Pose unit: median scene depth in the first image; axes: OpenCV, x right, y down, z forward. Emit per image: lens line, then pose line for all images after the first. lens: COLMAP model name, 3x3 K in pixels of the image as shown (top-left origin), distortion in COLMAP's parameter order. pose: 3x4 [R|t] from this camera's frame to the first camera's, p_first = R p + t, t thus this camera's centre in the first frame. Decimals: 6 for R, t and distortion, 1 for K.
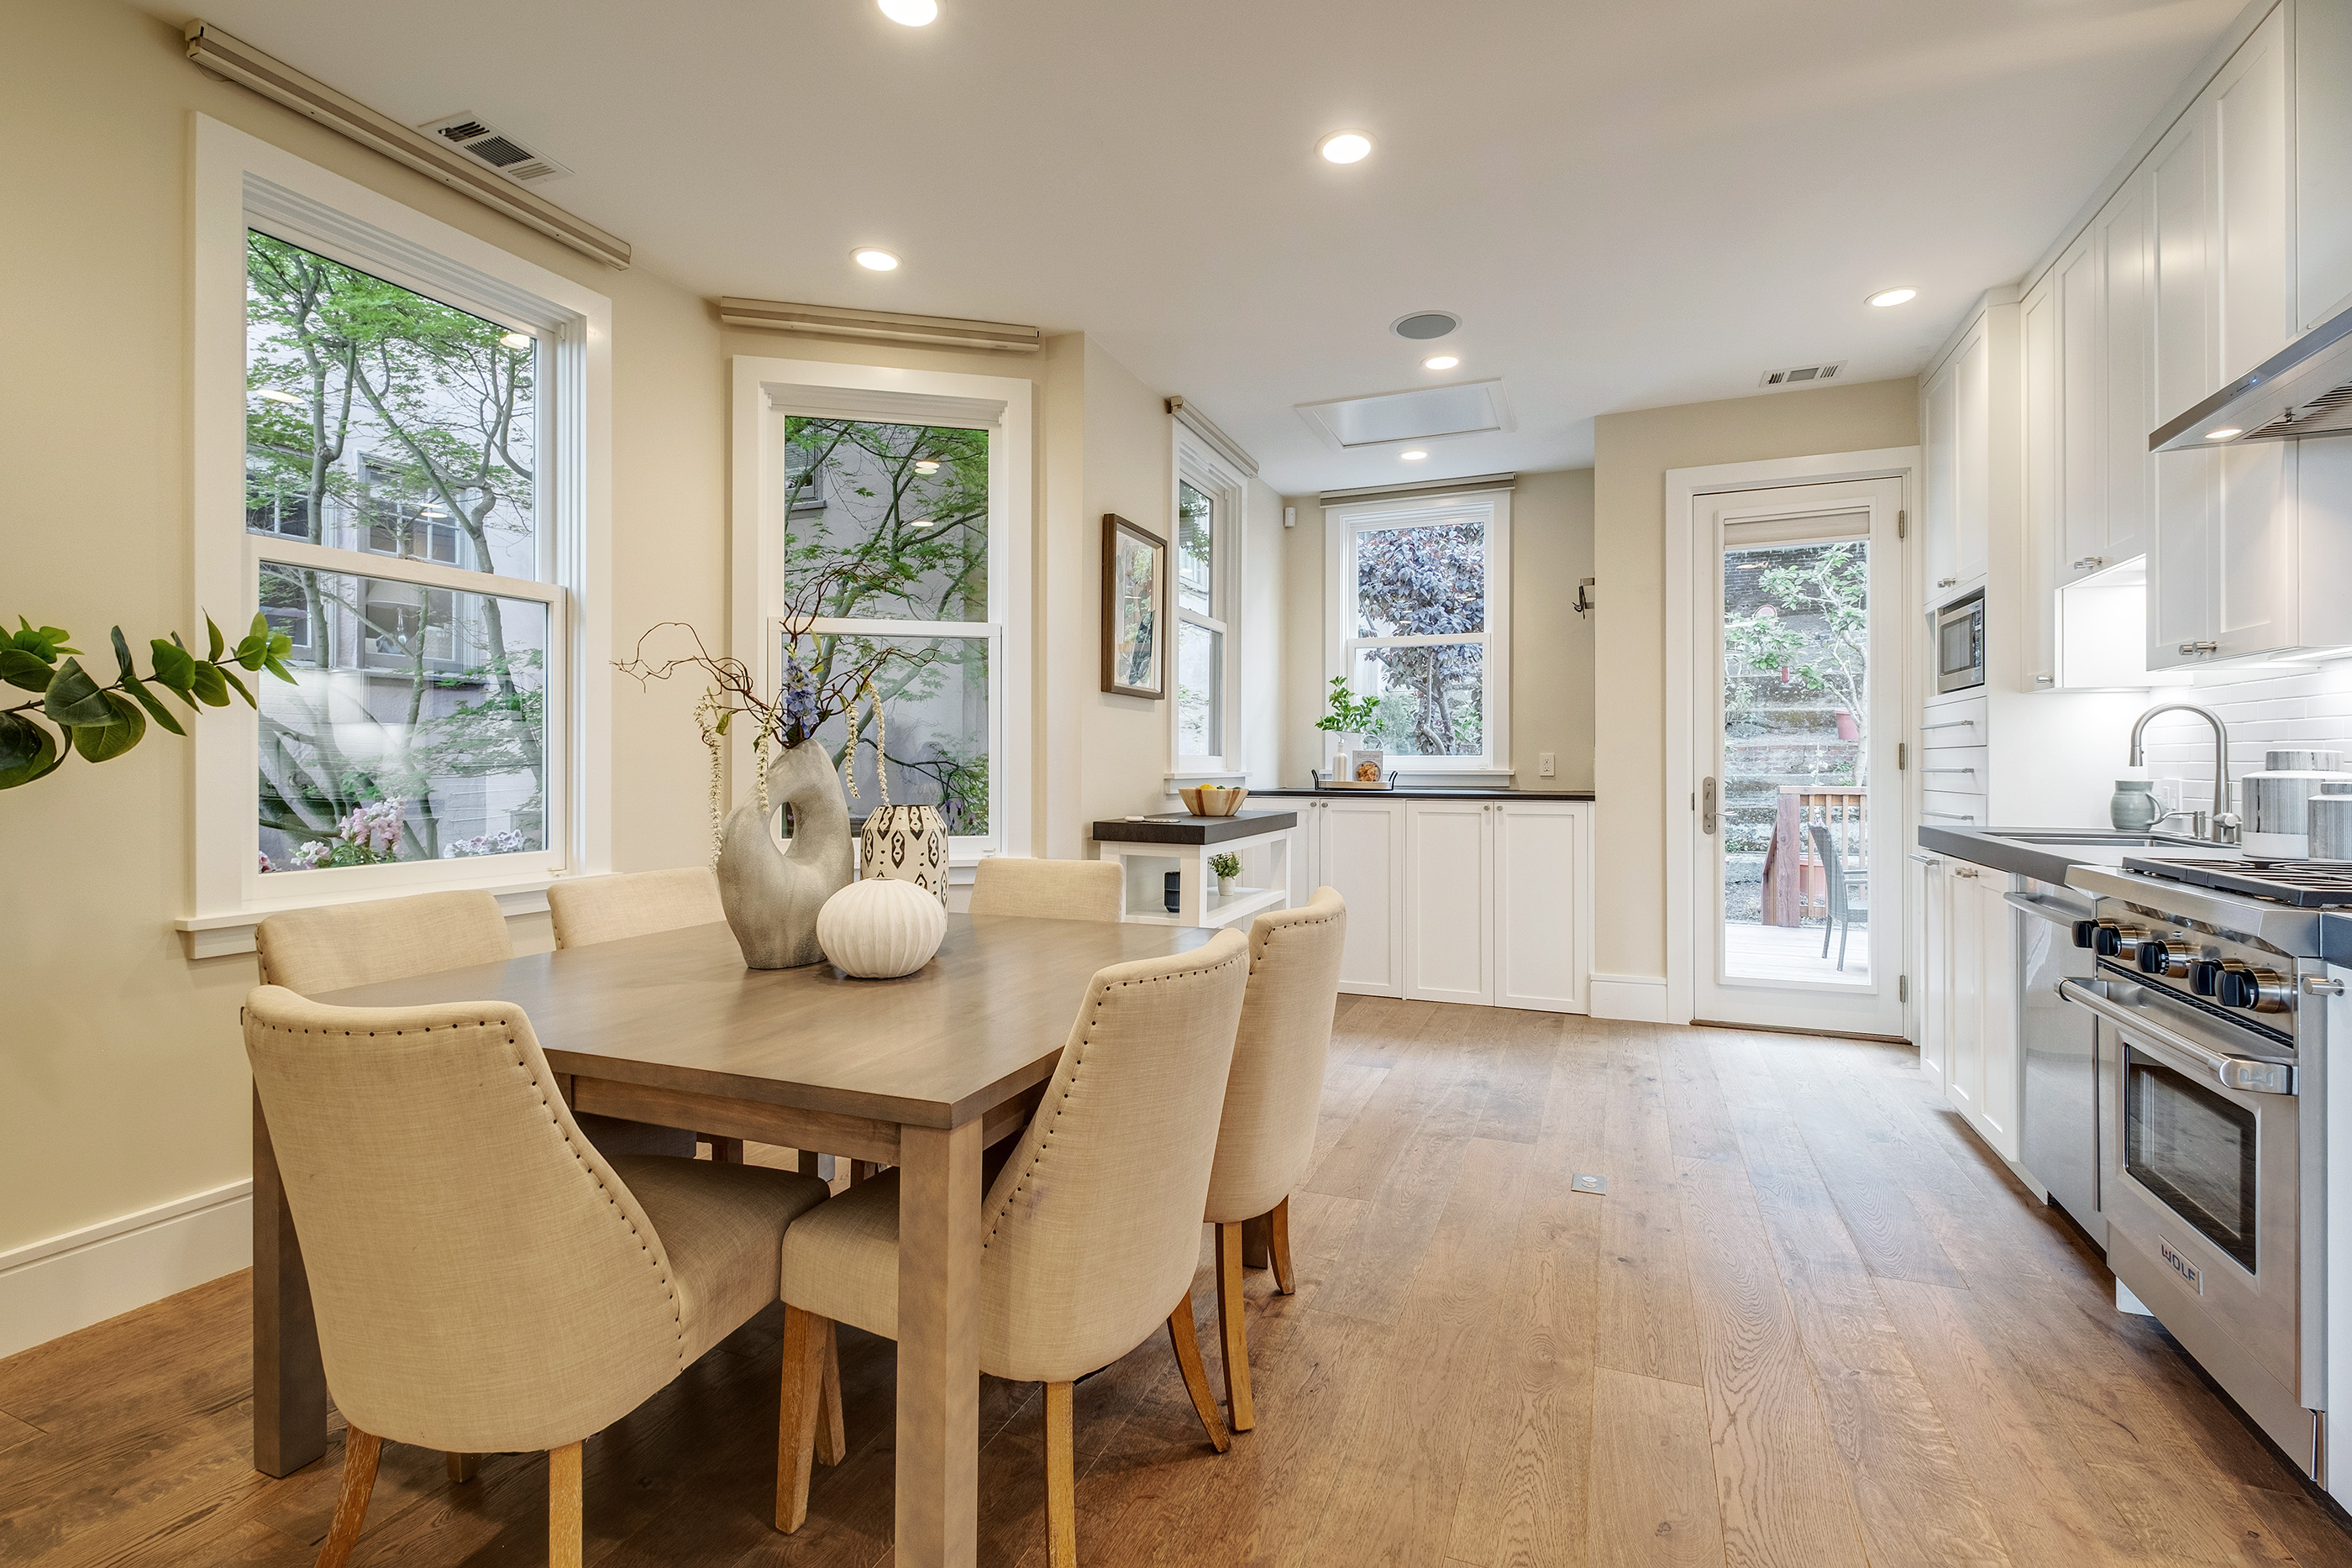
lens RADIAL K [[1067.0, 0, 1177.8], [0, 1067.0, 767.0], [0, 0, 1]] dist [-0.001459, -0.000696]
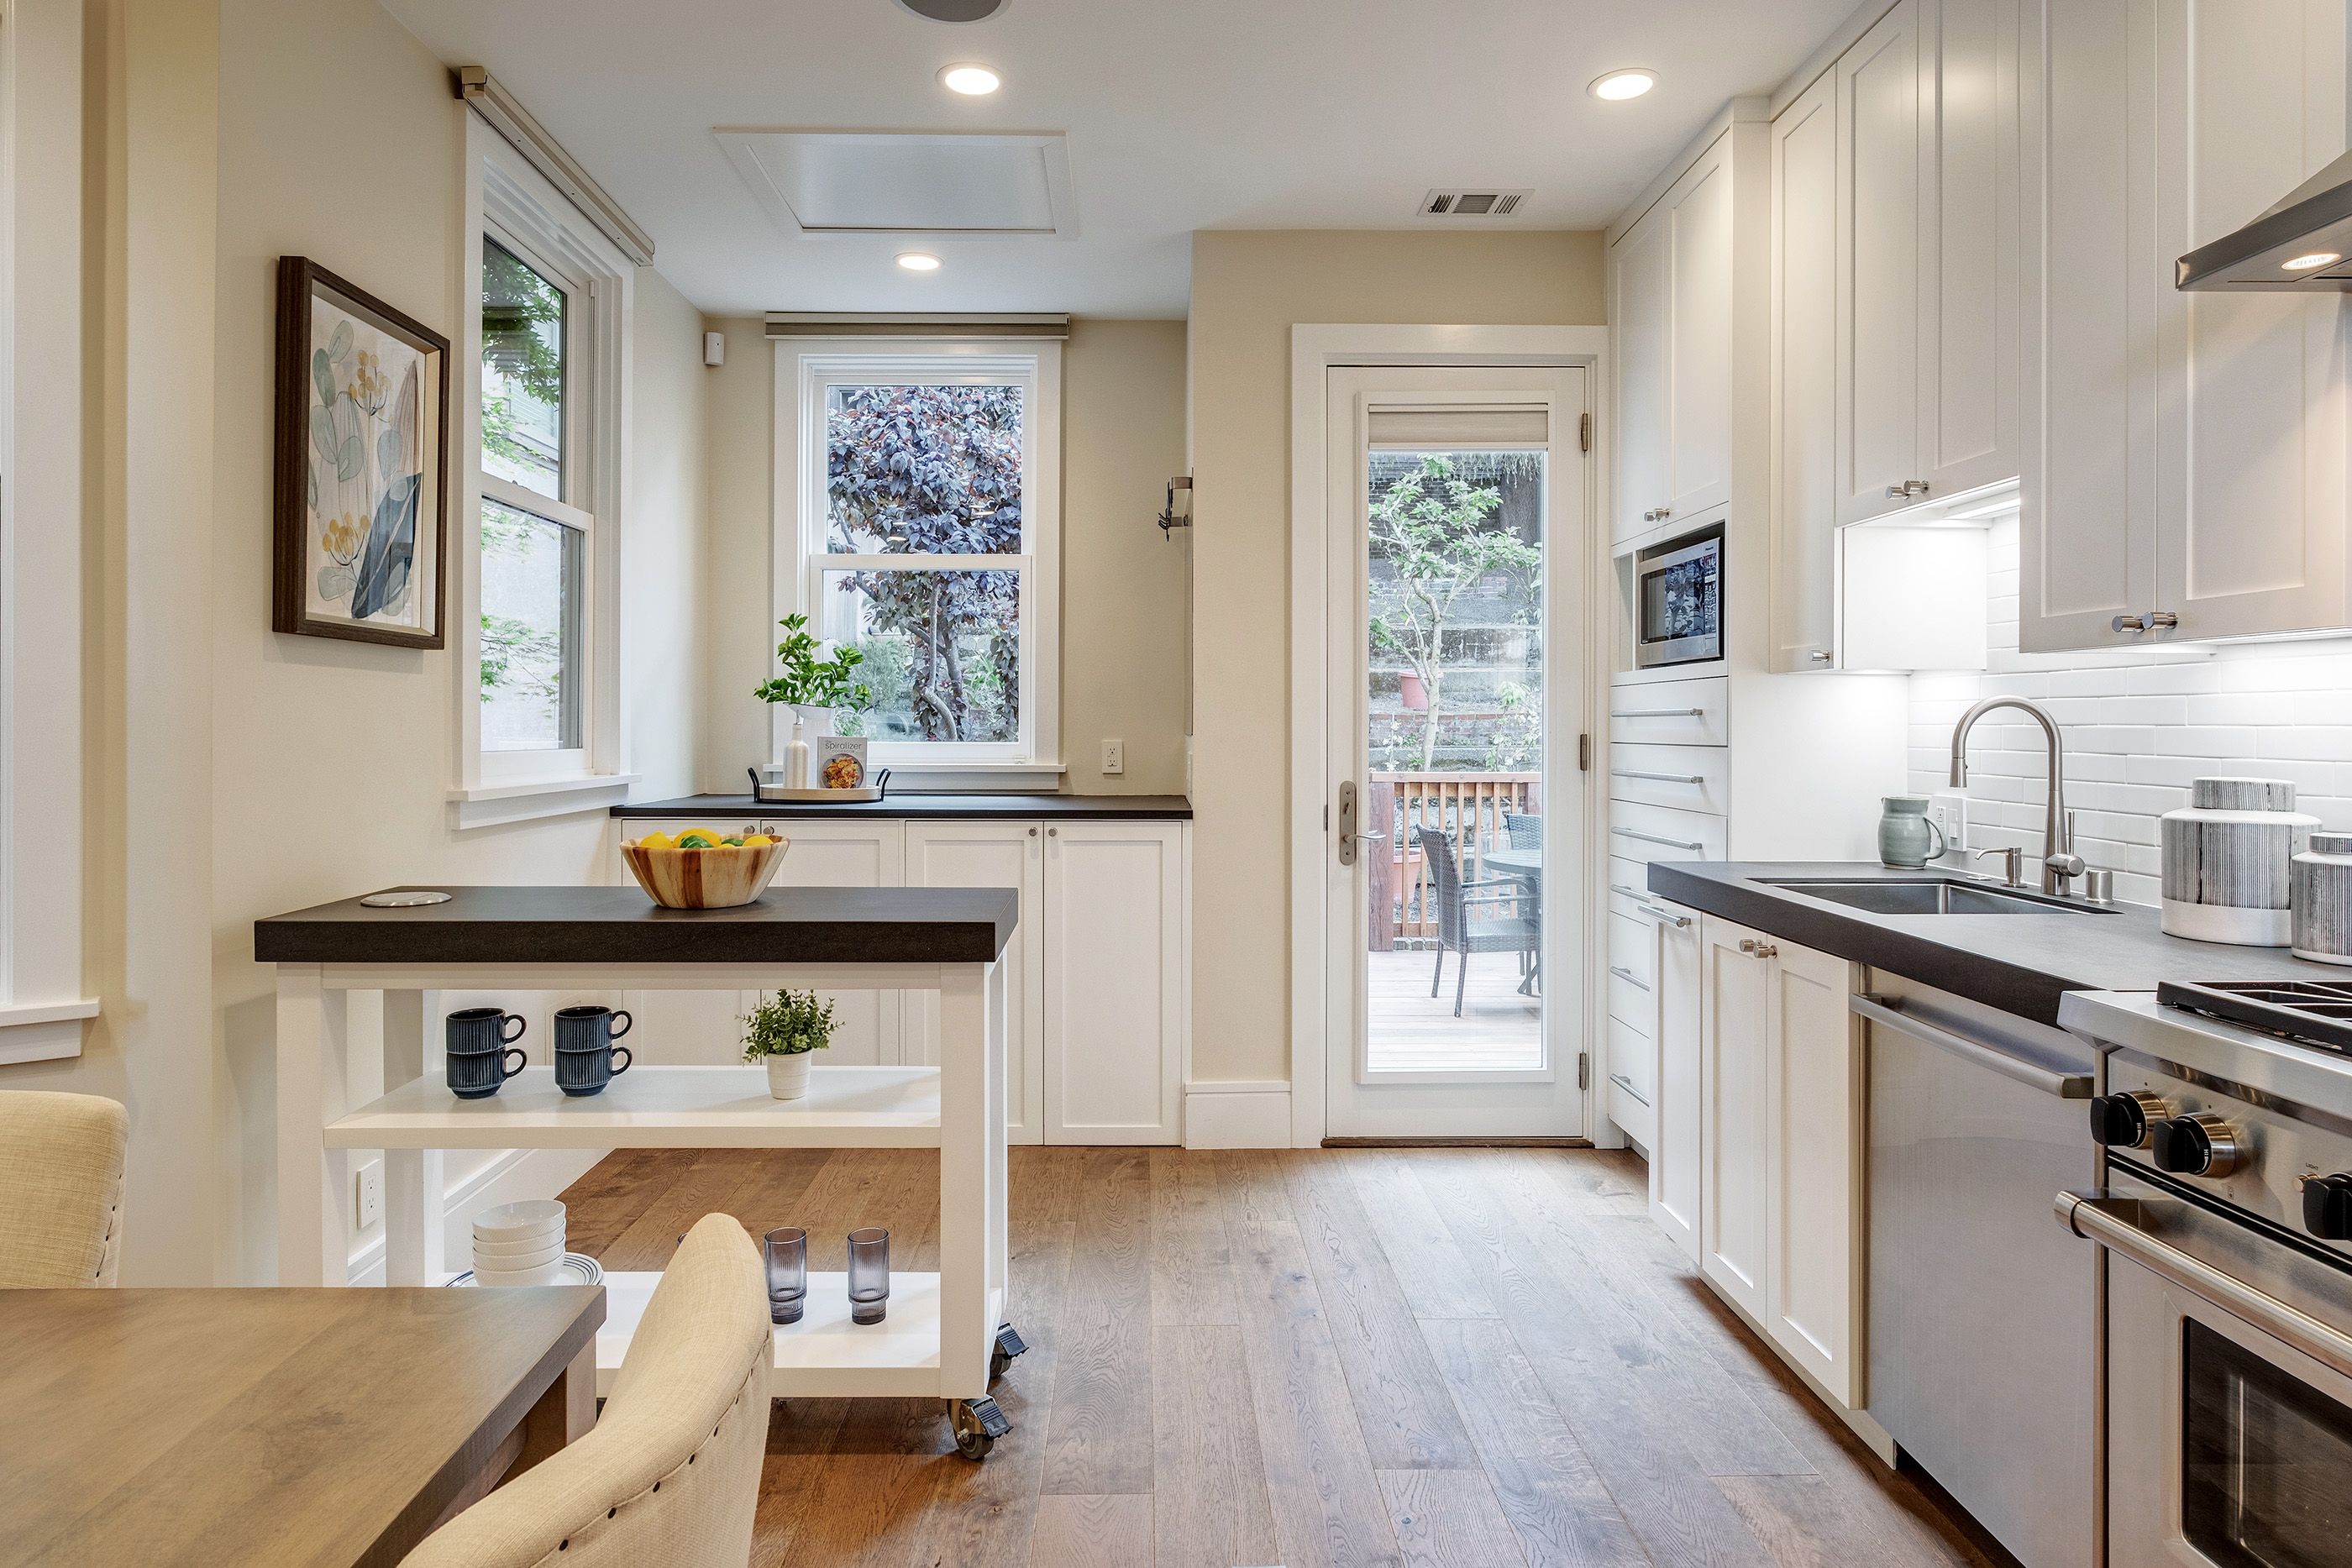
lens RADIAL K [[1349.2, 0, 1144.5], [0, 1349.2, 731.6], [0, 0, 1]] dist [-0.006234, 0.003787]
pose [[0.922826, 0.001079, 0.385217, 0.048360], [-0.002317, 0.999994, 0.002749, -0.025696], [-0.385211, -0.003429, 0.922822, 0.266053]]
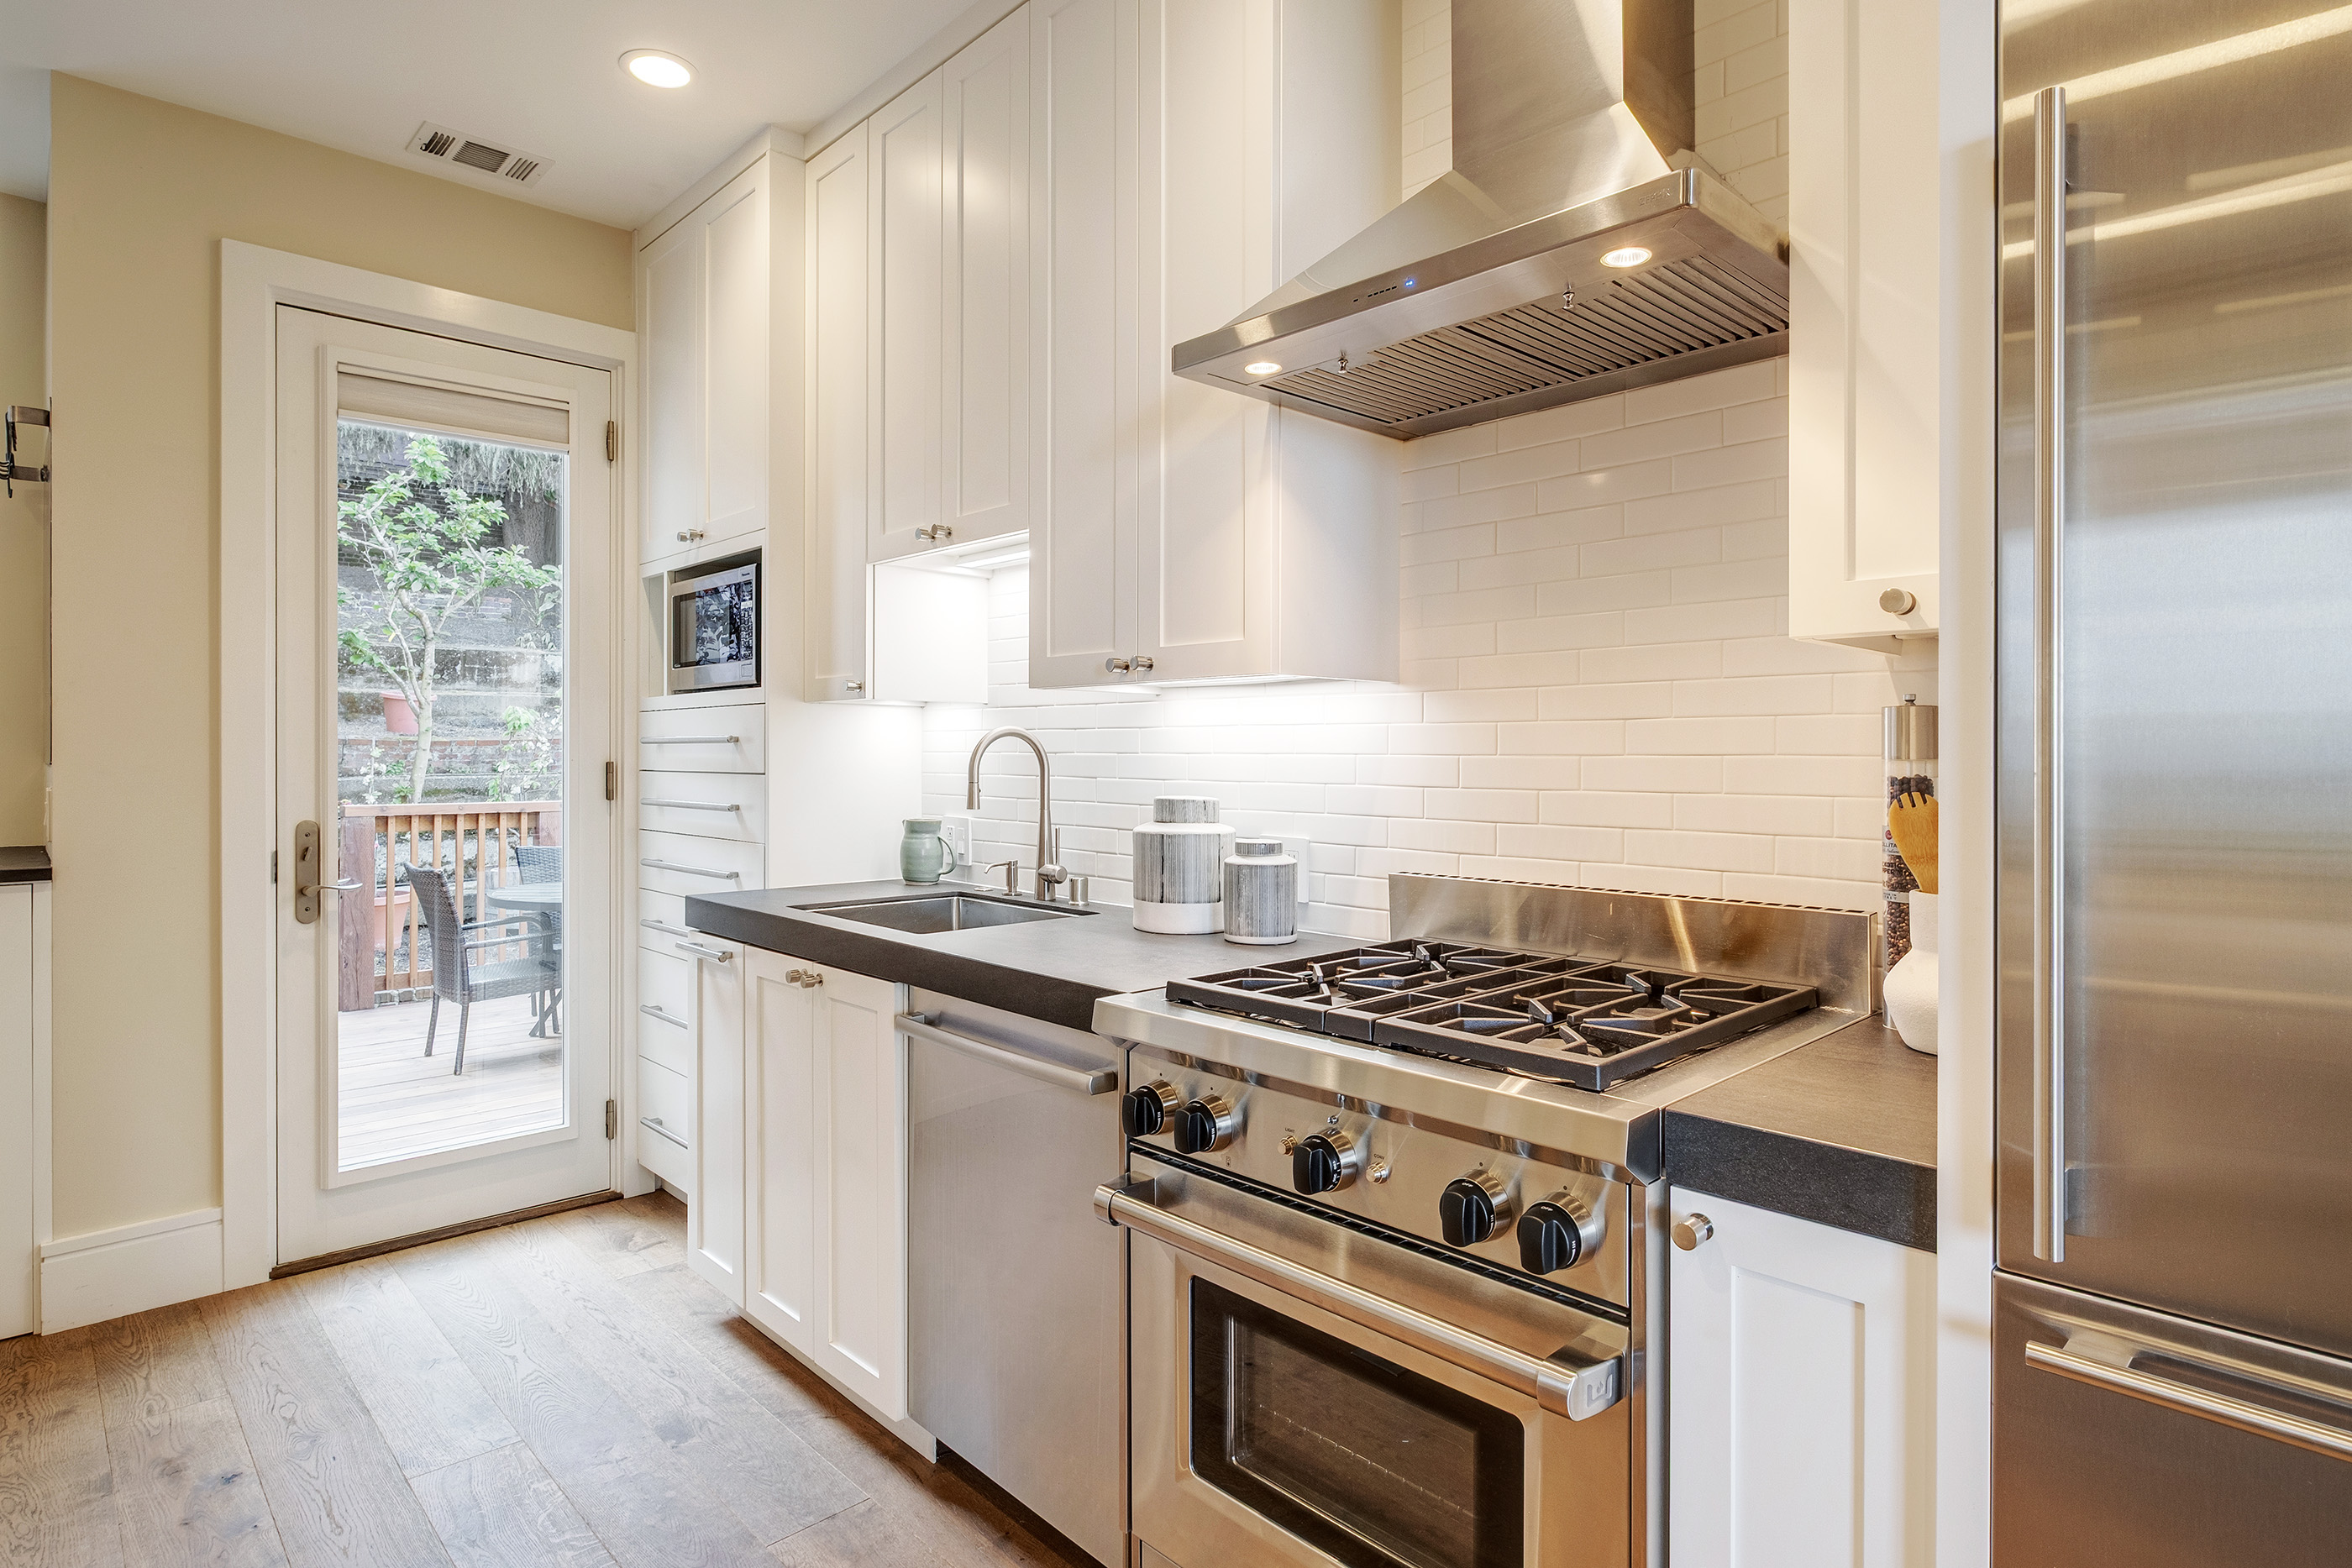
lens RADIAL K [[1249.7, 0, 1180.6], [0, 1249.7, 760.6], [0, 0, 1]] dist [-0.000708, -0.002804]
pose [[0.407664, -0.001500, 0.913131, 0.095477], [-0.002570, 0.999993, 0.002790, -0.026004], [-0.913128, -0.003484, 0.407657, 0.337014]]
